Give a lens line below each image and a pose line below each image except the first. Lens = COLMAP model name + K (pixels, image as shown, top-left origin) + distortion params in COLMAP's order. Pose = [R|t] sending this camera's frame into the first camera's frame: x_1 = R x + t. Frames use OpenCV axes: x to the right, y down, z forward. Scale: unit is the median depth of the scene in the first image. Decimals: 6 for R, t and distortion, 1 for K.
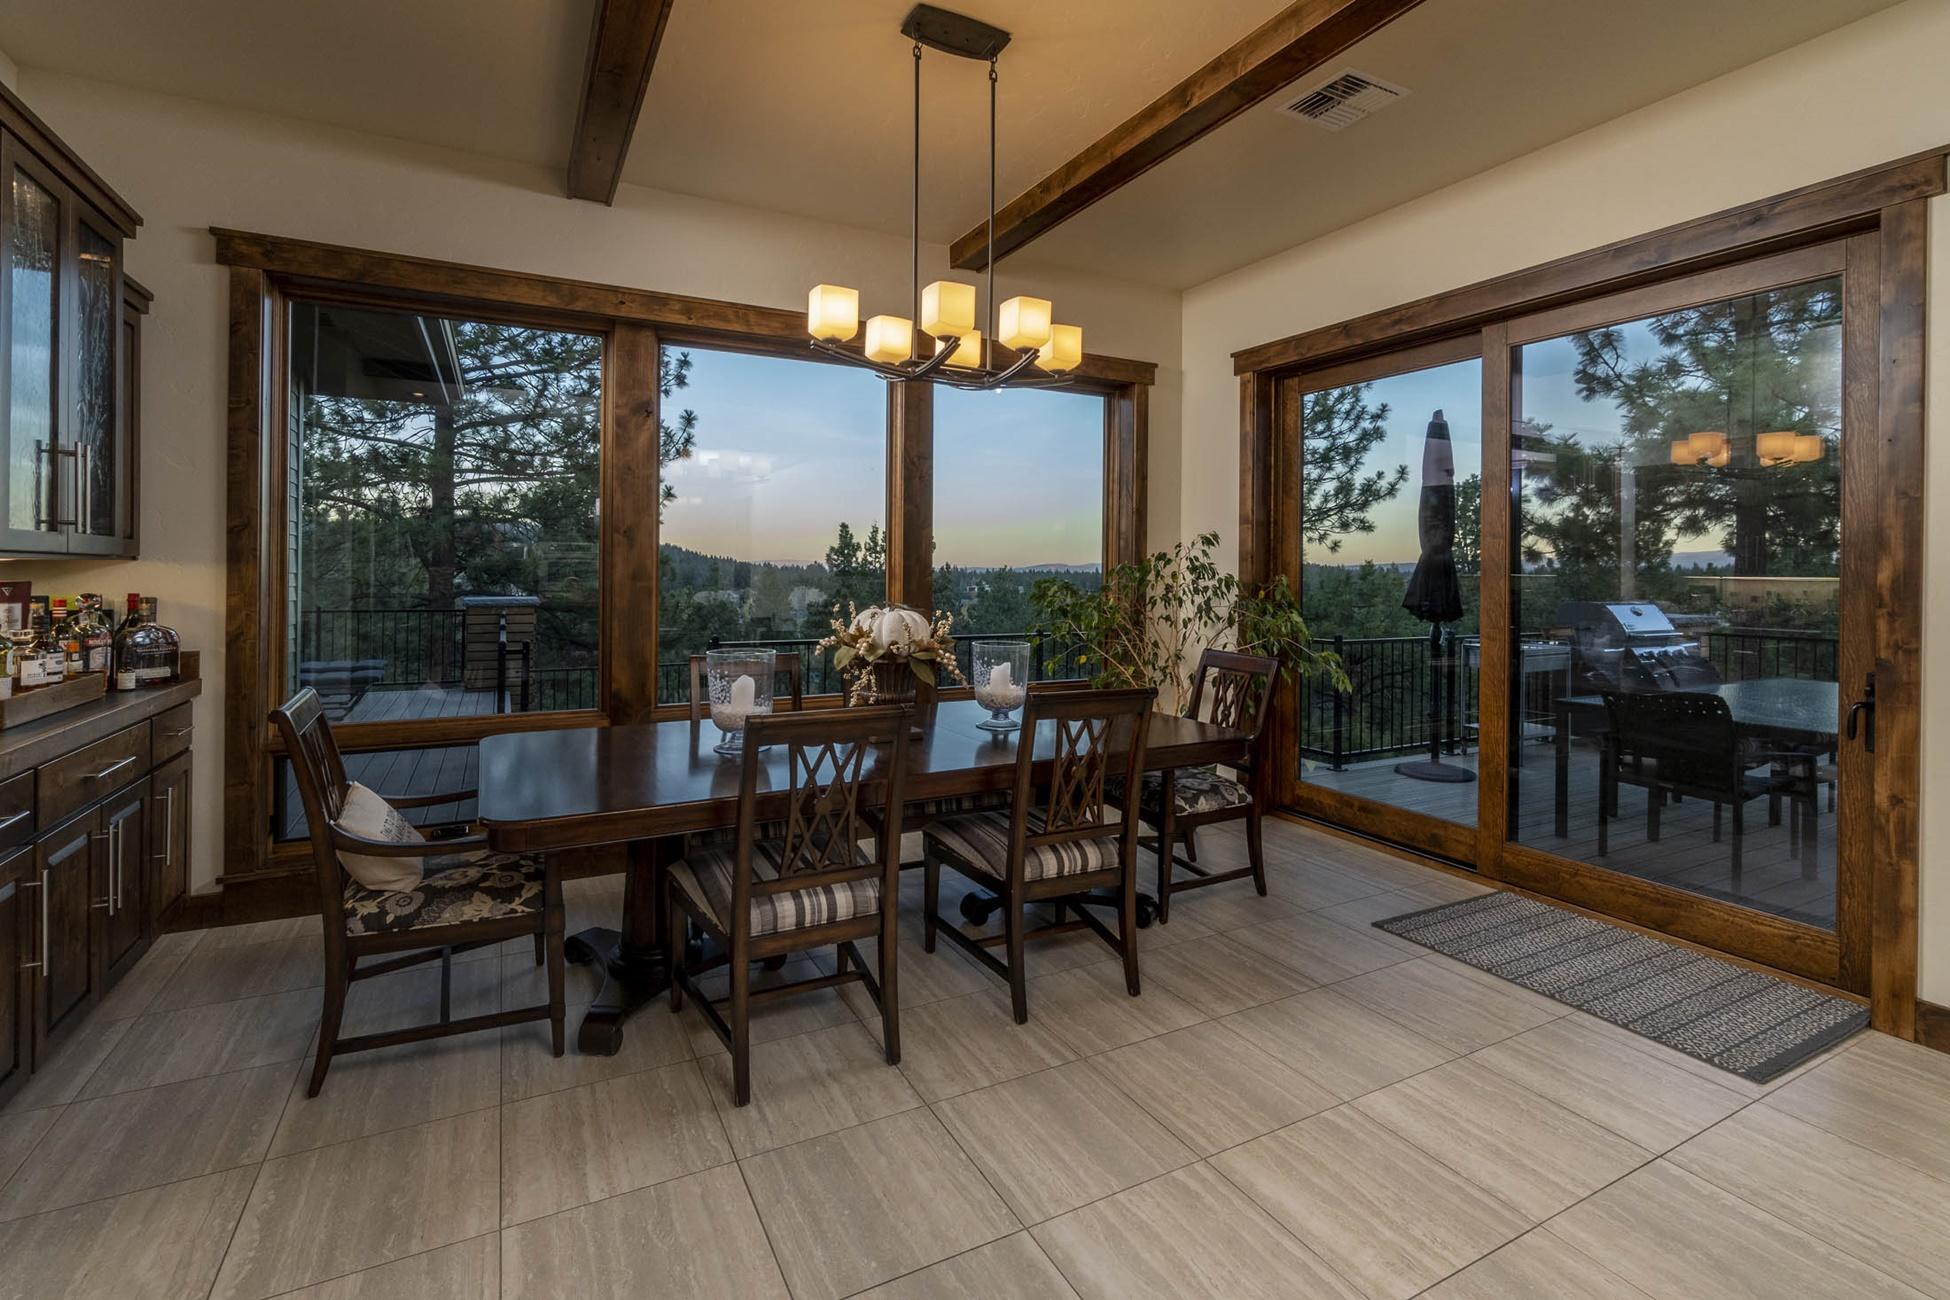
lens RADIAL K [[853.2, 0, 1009.8], [0, 853.2, 562.8], [0, 0, 1]] dist [-0.002928, -0.000315]
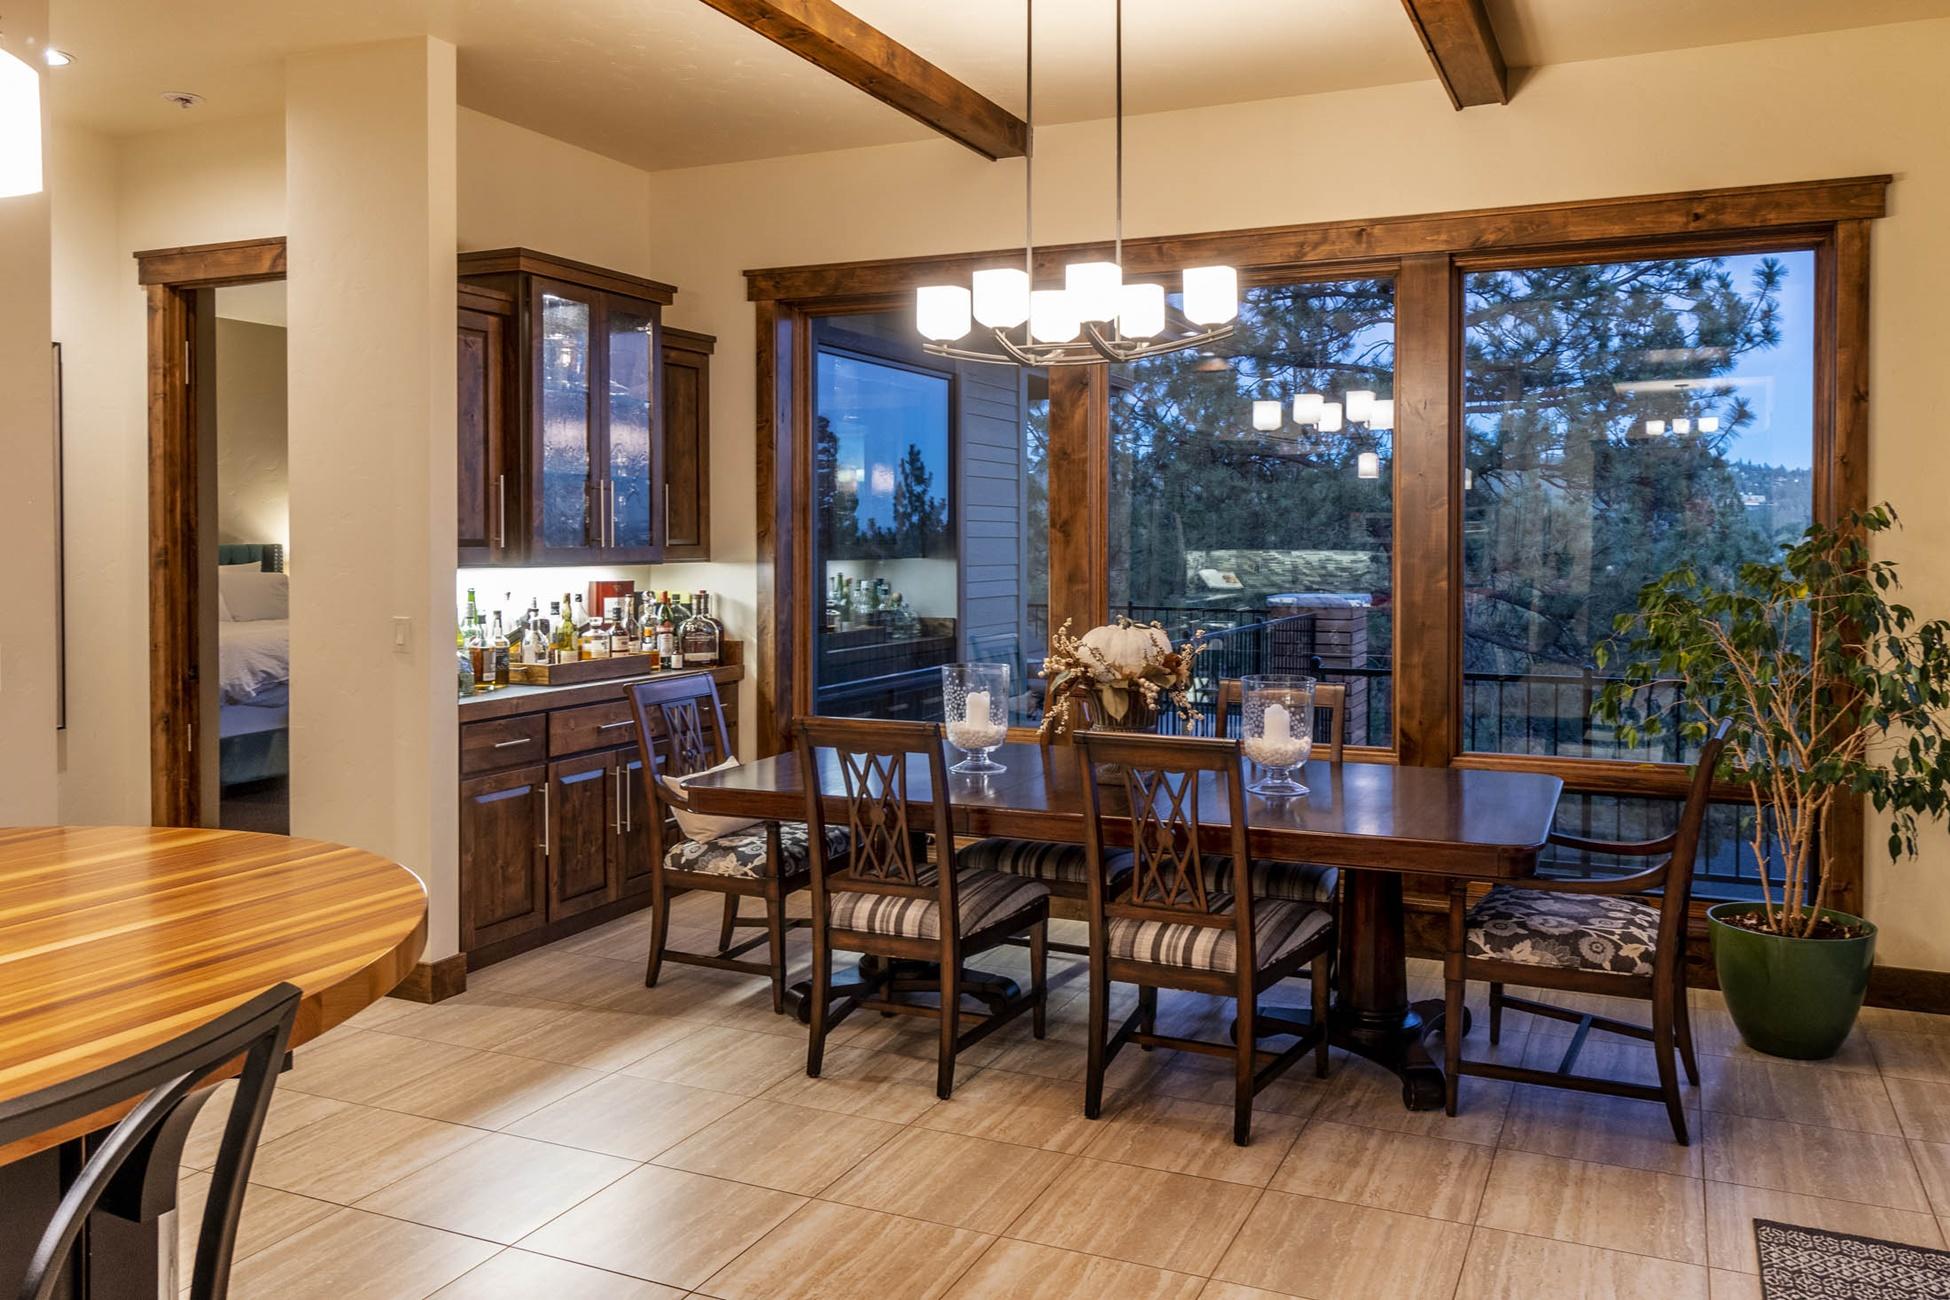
lens RADIAL K [[1504.5, 0, 984.1], [0, 1504.5, 551.6], [0, 0, 1]] dist [0.005411, 0.002086]
pose [[0.618406, -0.002549, -0.785855, 0.997674], [0.011742, 0.999913, 0.005997, -0.029816], [0.785771, -0.012936, 0.618382, -0.002736]]
